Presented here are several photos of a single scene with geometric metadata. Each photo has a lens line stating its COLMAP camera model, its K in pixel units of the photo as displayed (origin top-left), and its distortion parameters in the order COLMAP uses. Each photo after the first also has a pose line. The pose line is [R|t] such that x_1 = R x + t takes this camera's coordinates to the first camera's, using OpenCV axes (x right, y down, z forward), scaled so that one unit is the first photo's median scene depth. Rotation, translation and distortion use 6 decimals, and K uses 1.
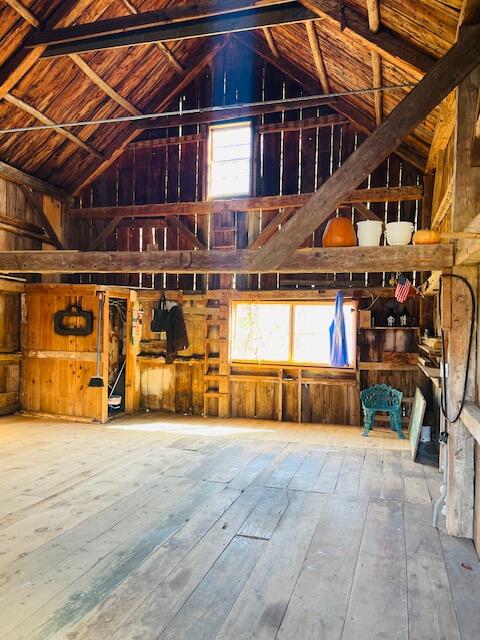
lens RADIAL K [[480.9, 0, 242.9], [0, 480.9, 324.2], [0, 0, 1]] dist [0.085540, -0.131792]
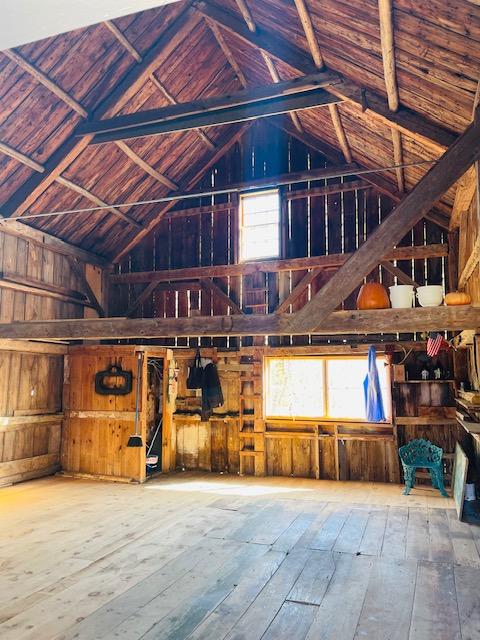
lens RADIAL K [[478.2, 0, 244.6], [0, 478.2, 318.9], [0, 0, 1]] dist [0.094251, -0.136798]
pose [[0.998342, -0.028322, -0.050111, -0.014030], [0.022146, 0.992554, -0.119775, -0.009524], [0.053131, 0.118467, 0.991536, -0.026364]]
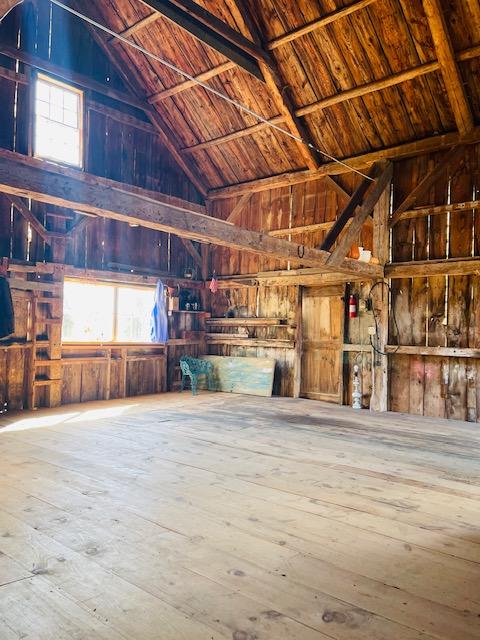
lens RADIAL K [[480.9, 0, 242.9], [0, 480.9, 324.2], [0, 0, 1]] dist [0.085540, -0.131792]
pose [[0.434530, 0.005641, 0.900640, -0.759625], [-0.019253, 0.999810, 0.003027, 0.033125], [-0.900452, -0.018656, 0.434556, 0.310583]]
